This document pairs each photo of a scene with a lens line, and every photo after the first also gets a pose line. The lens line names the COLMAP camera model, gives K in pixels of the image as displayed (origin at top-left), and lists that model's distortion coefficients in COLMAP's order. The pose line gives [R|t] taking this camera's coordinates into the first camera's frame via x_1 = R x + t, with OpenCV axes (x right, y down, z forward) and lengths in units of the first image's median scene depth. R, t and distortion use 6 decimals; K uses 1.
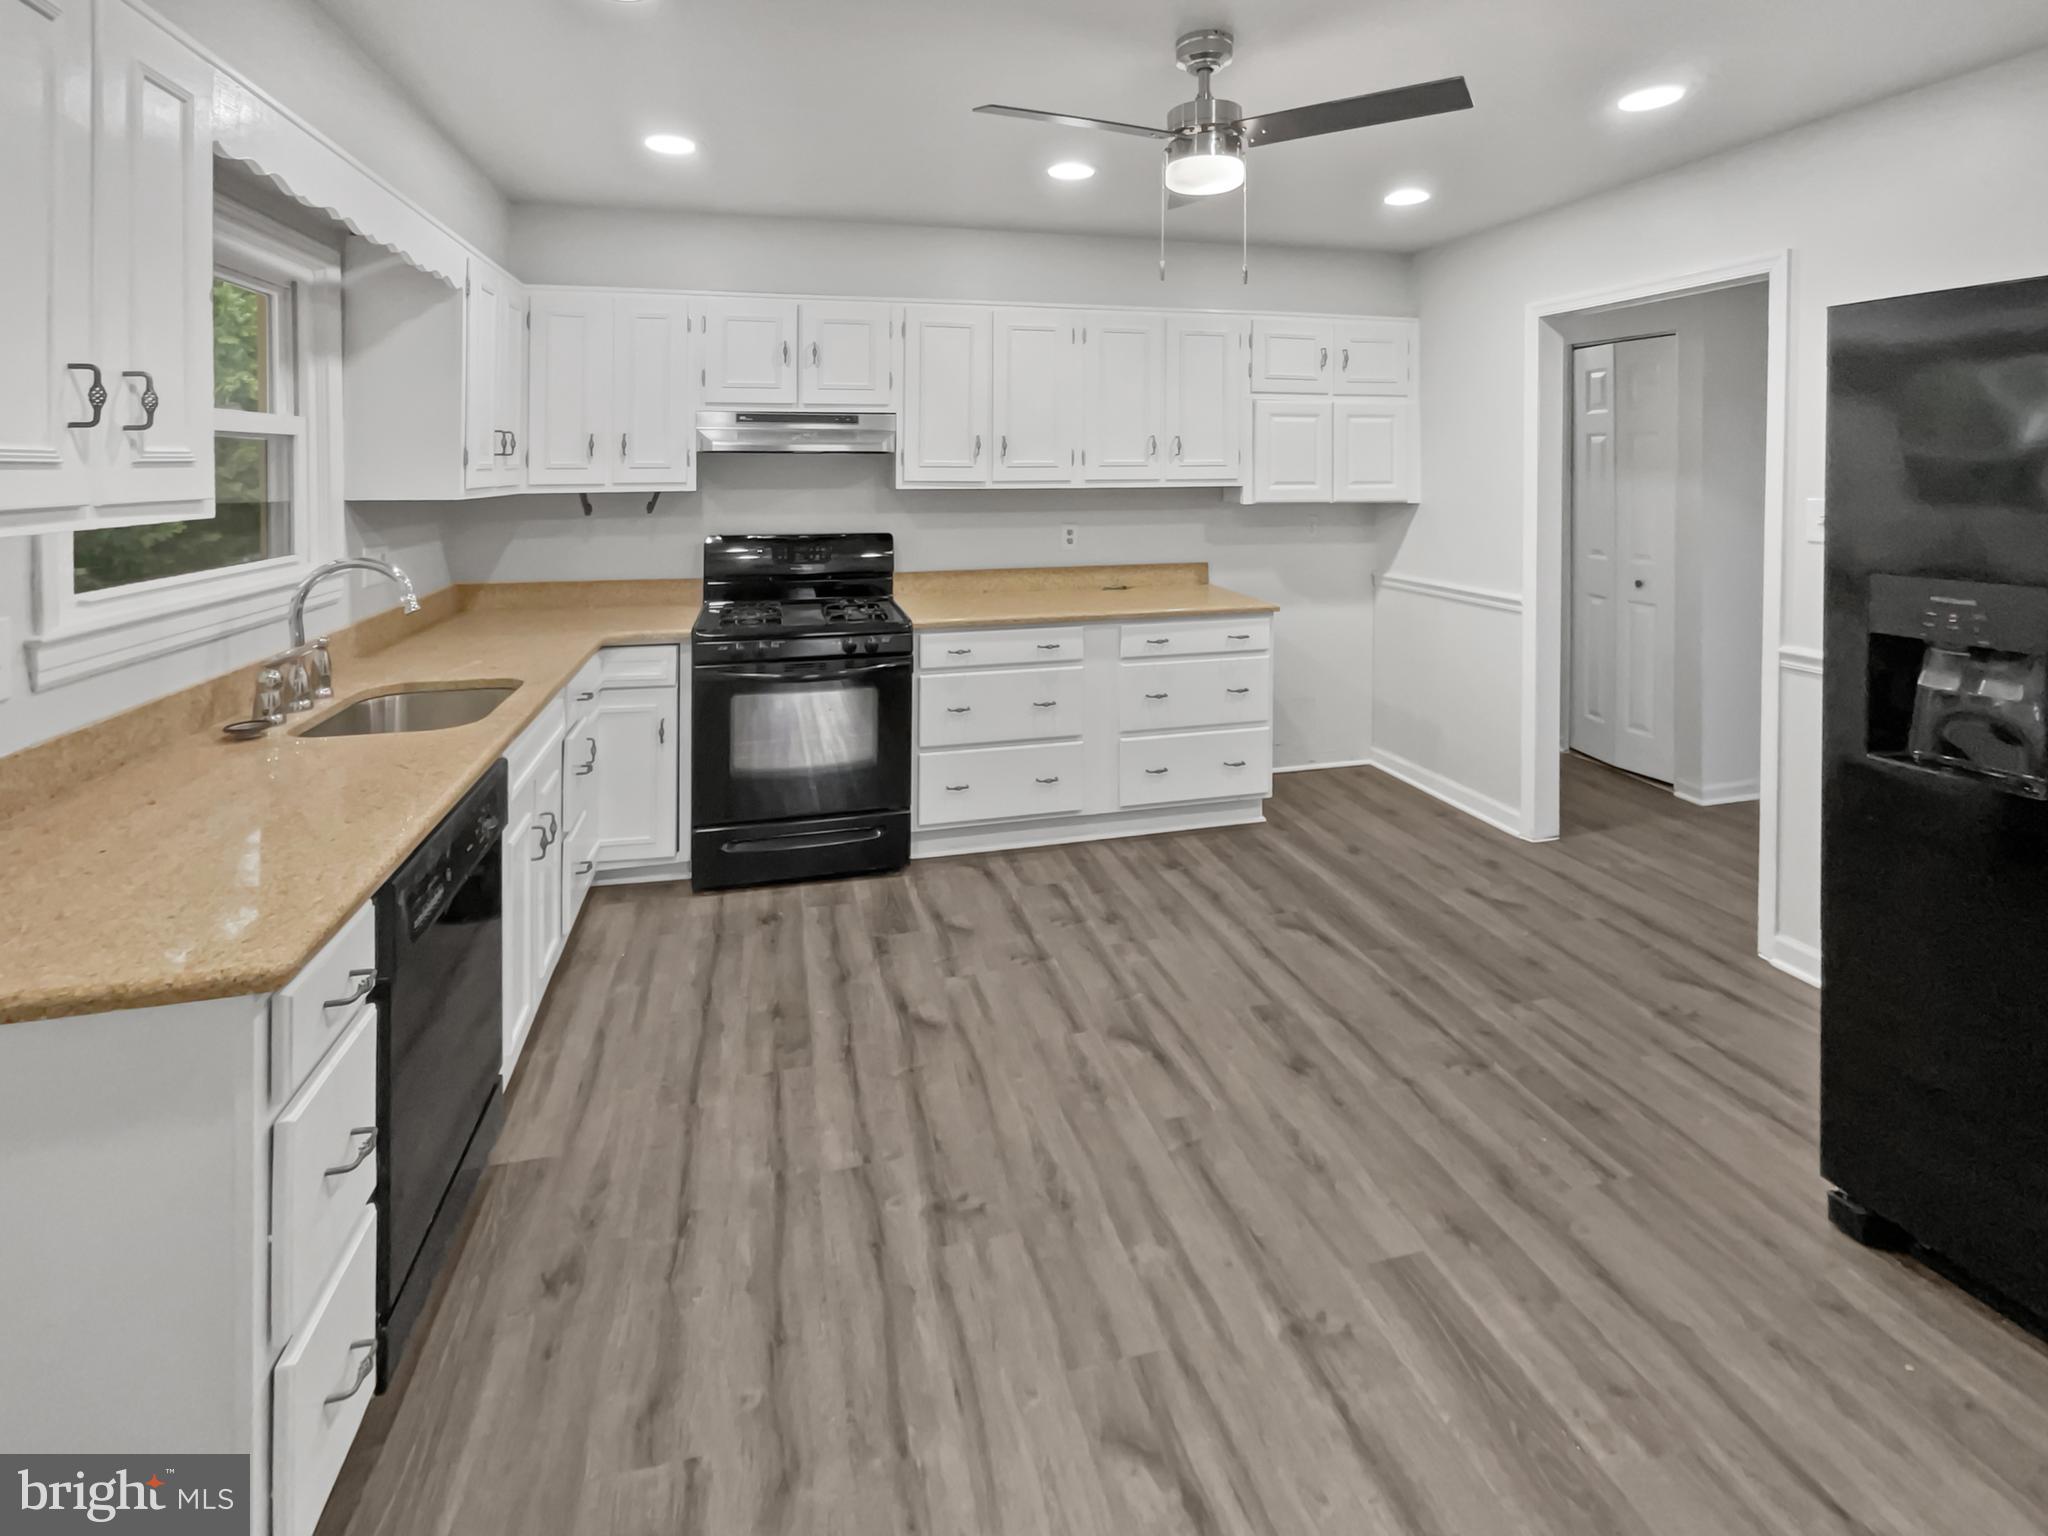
lens RADIAL K [[969.6, 0, 1035.7], [0, 969.6, 641.9], [0, 0, 1]] dist [-0.003299, -0.001352]
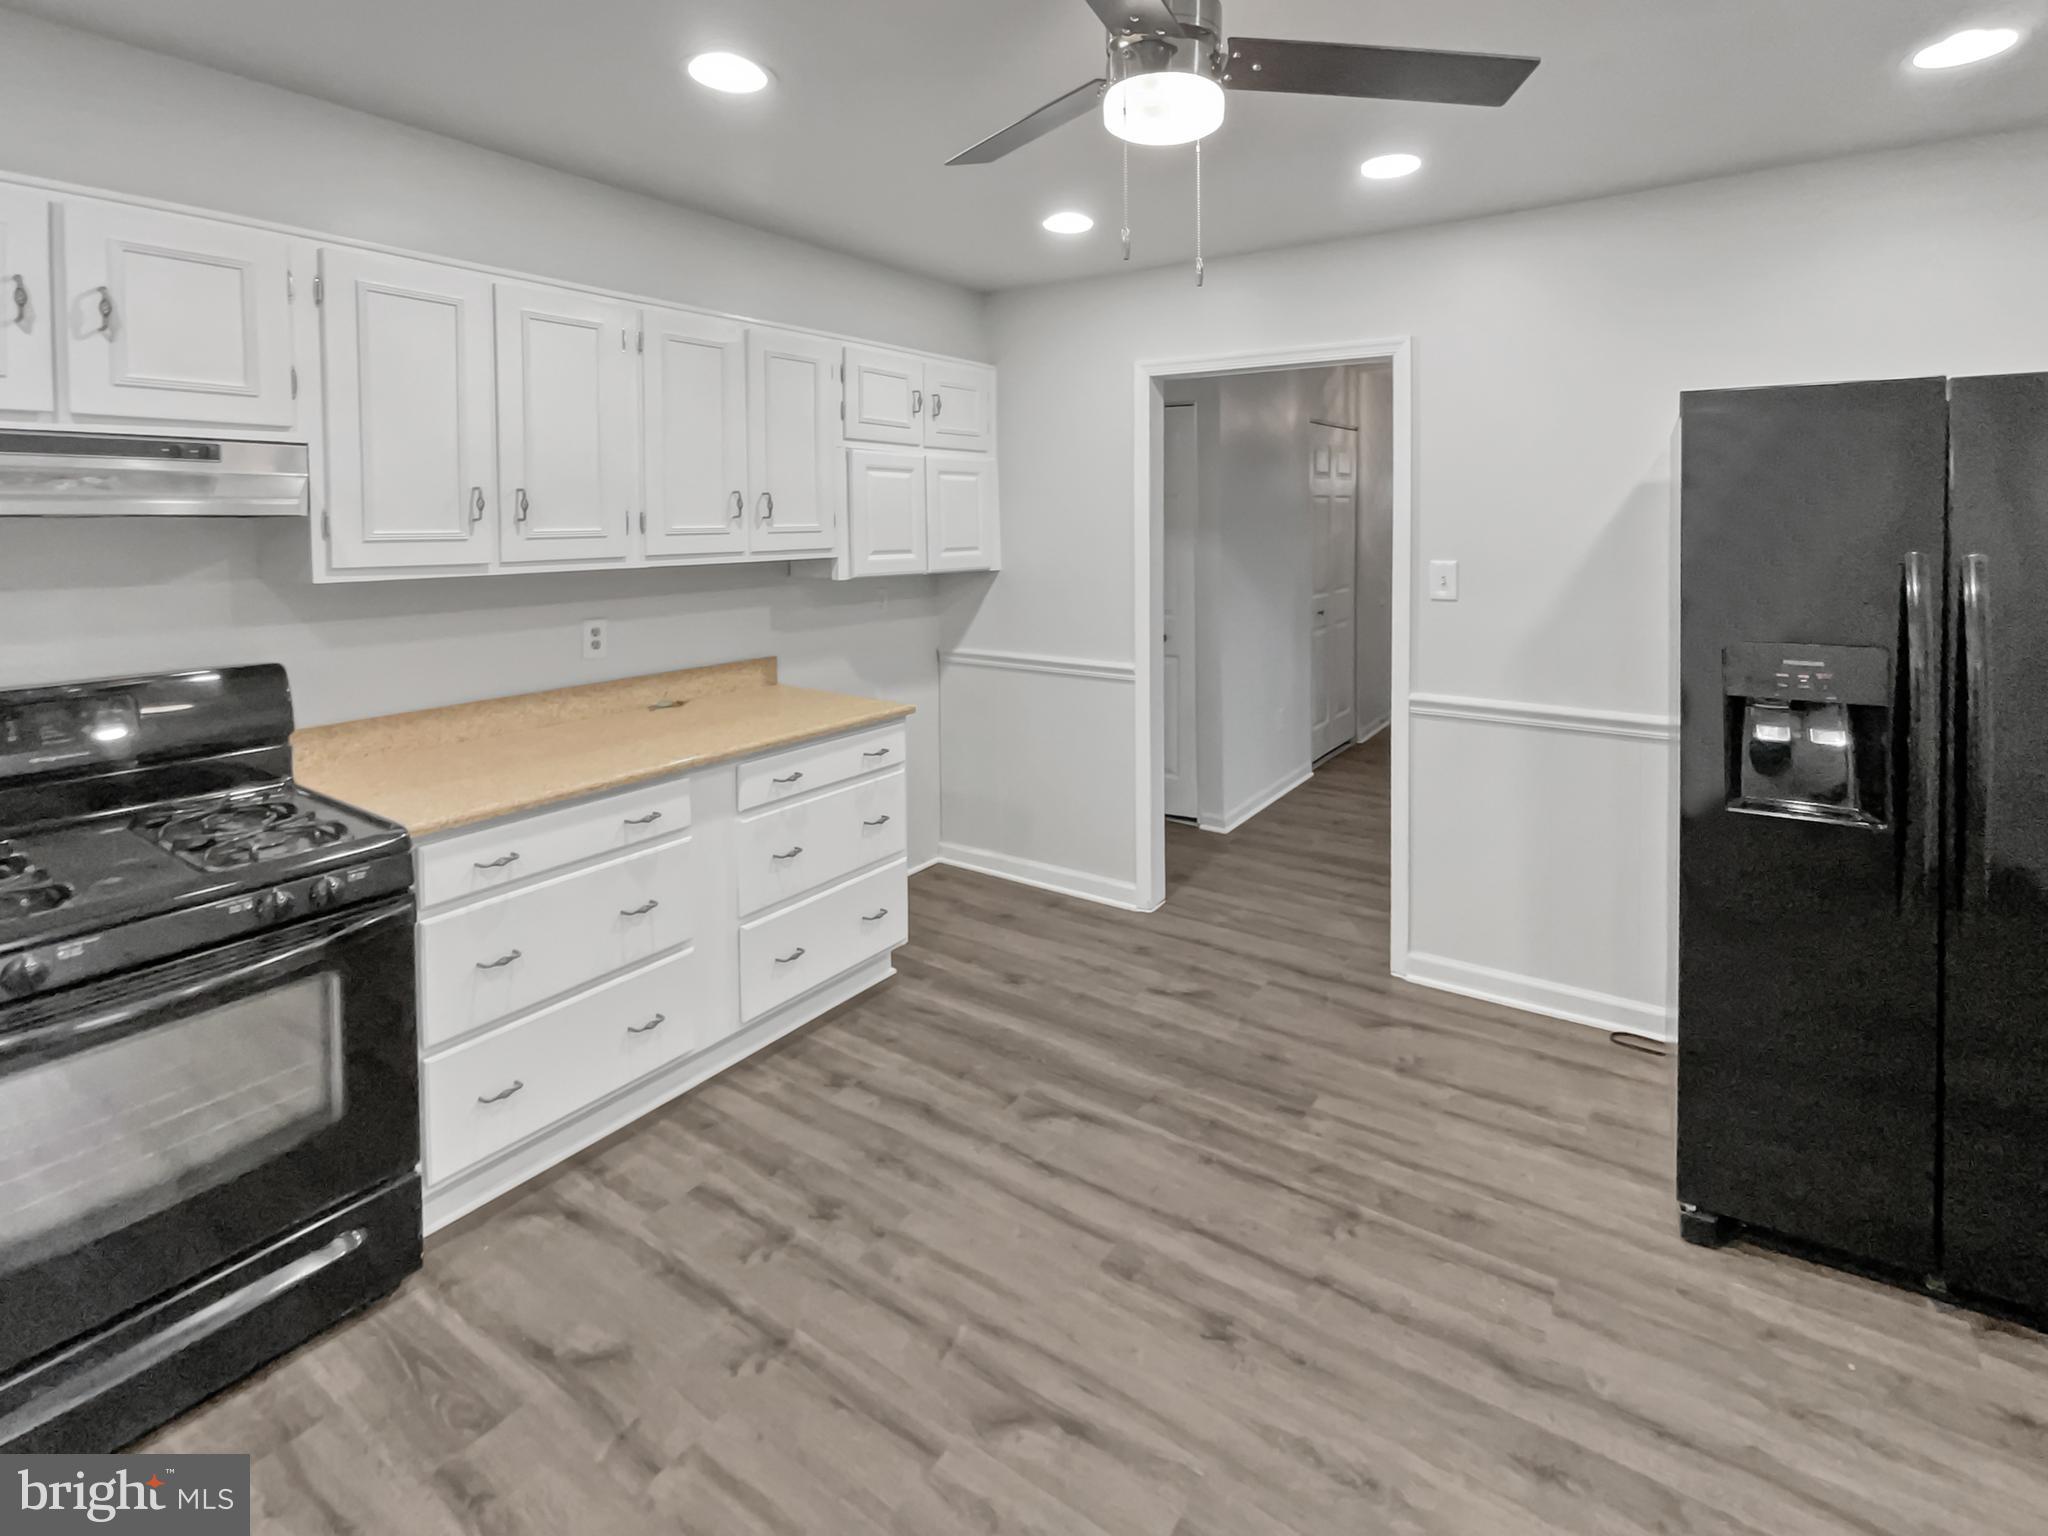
lens RADIAL K [[969.6, 0, 1035.7], [0, 969.6, 641.9], [0, 0, 1]] dist [-0.003299, -0.001352]
pose [[0.746201, -0.085759, 0.660174, -0.225447], [0.118021, 0.993001, -0.004406, -0.085311], [-0.655176, 0.081201, 0.751100, 0.379653]]
